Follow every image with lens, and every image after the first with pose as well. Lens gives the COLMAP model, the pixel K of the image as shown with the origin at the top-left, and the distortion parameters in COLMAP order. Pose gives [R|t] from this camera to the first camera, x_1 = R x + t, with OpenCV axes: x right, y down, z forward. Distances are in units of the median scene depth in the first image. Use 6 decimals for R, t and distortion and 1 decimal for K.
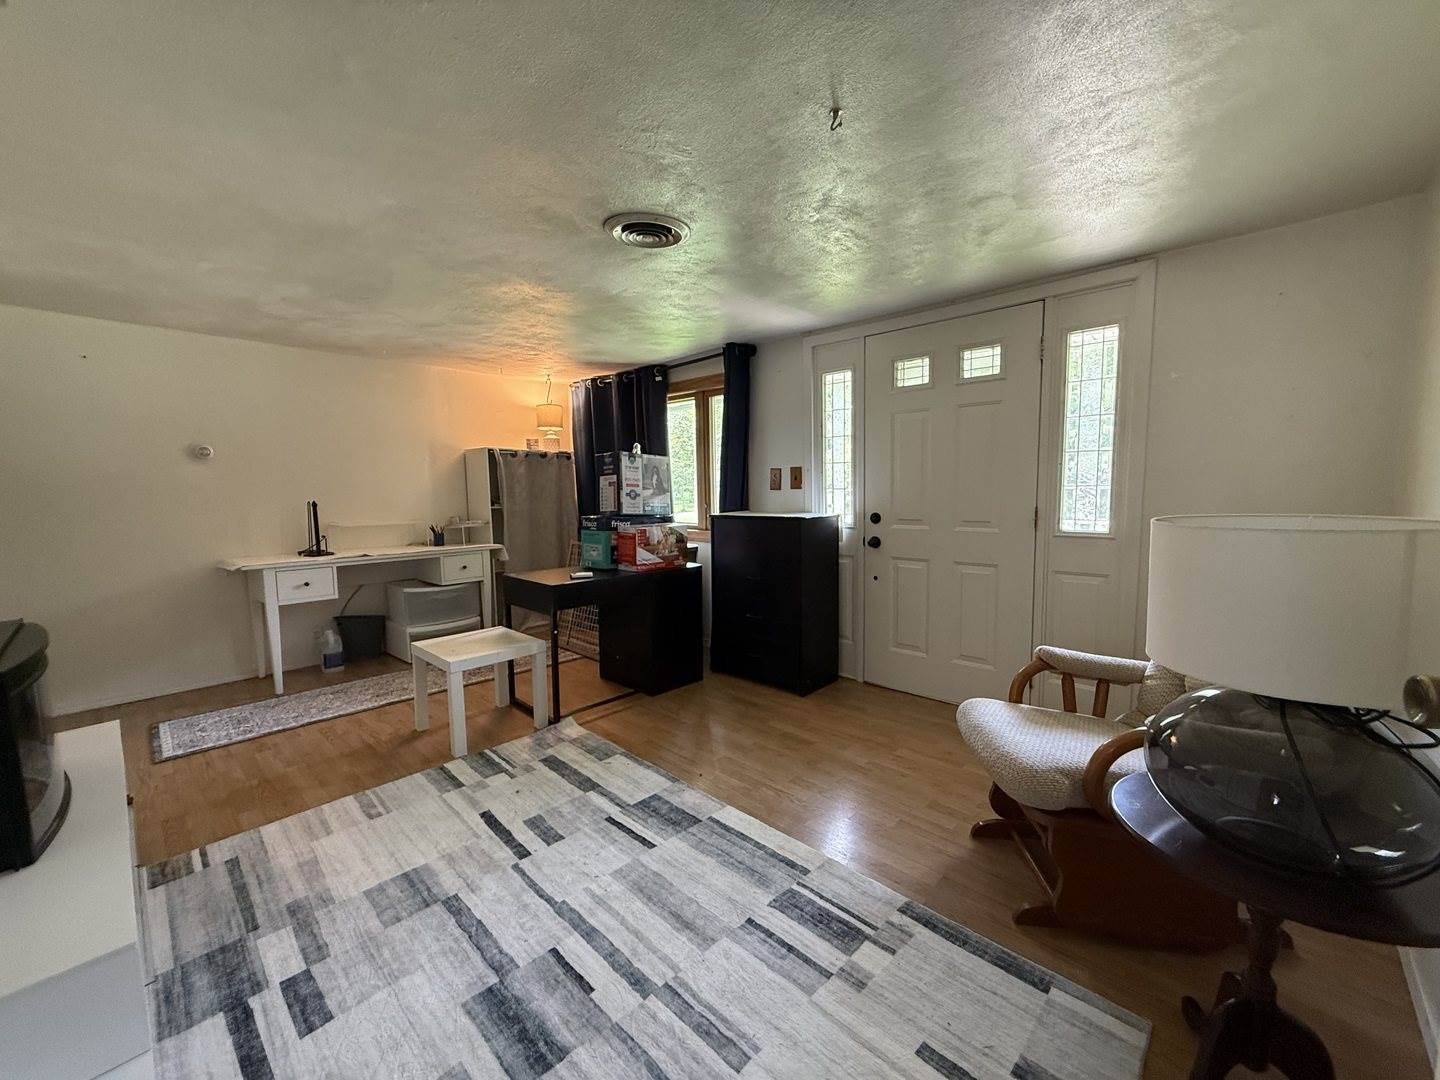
lens RADIAL K [[569.7, 0, 721.0], [0, 569.7, 540.4], [0, 0, 1]] dist [0.001537, 0.000160]
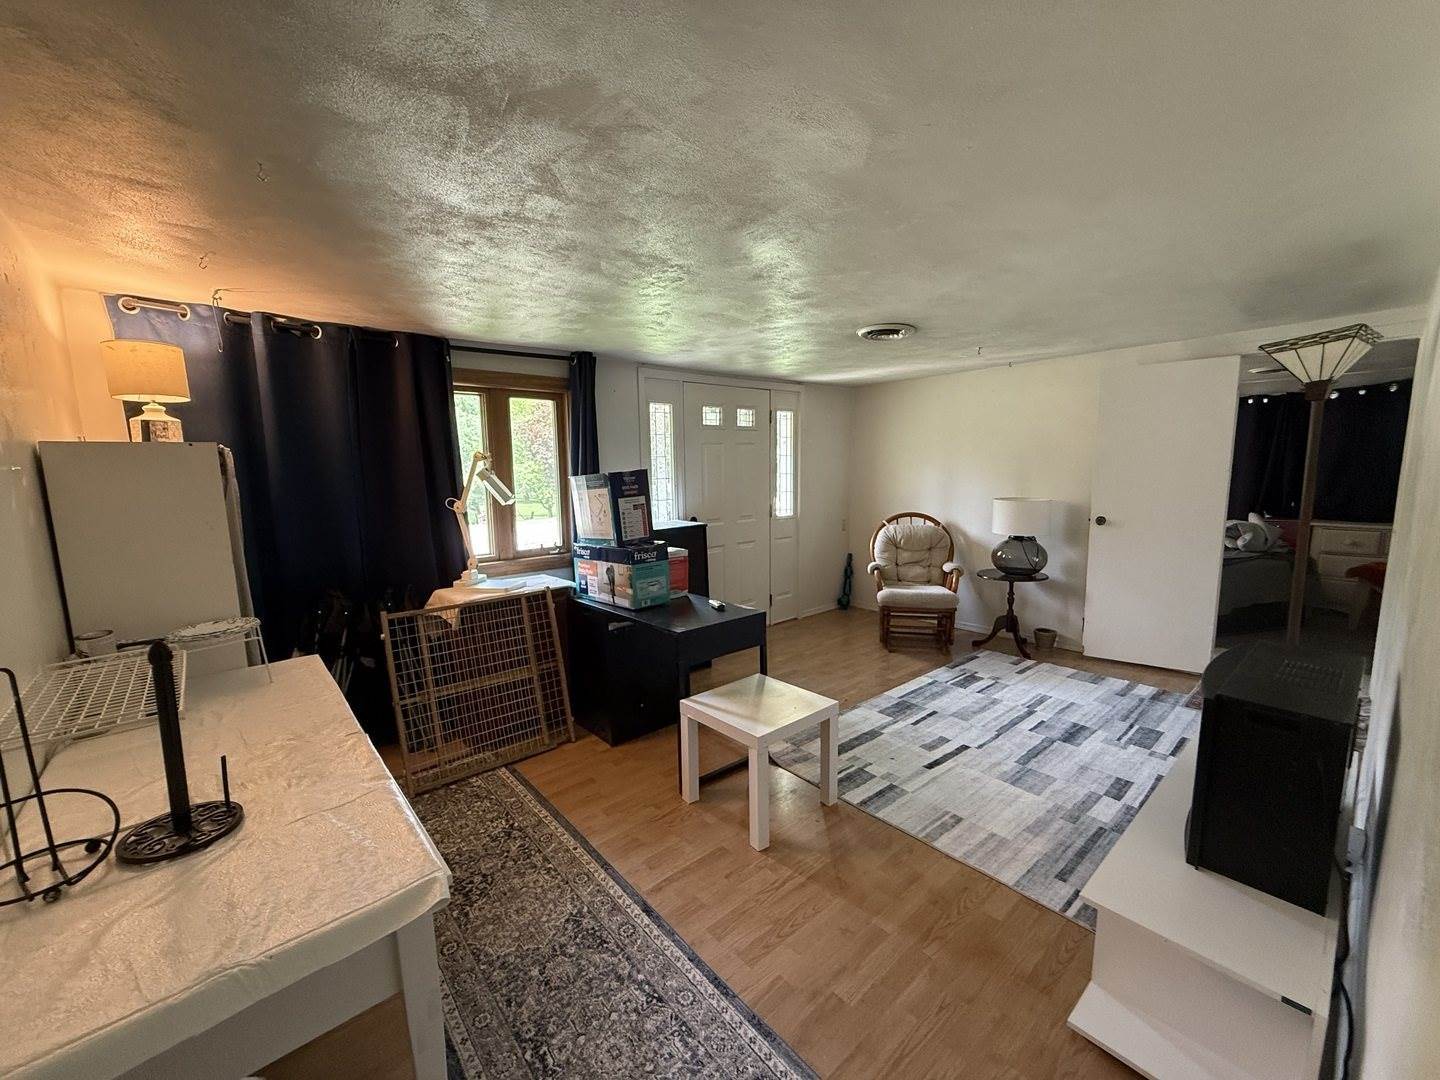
lens RADIAL K [[569.7, 0, 720.3], [0, 569.7, 542.8], [0, 0, 1]] dist [0.001537, 0.000160]
pose [[0.117266, -0.118901, 0.985957, -1.791716], [0.116240, 0.987626, 0.105277, -0.210959], [-0.986274, 0.102263, 0.129636, 1.348297]]
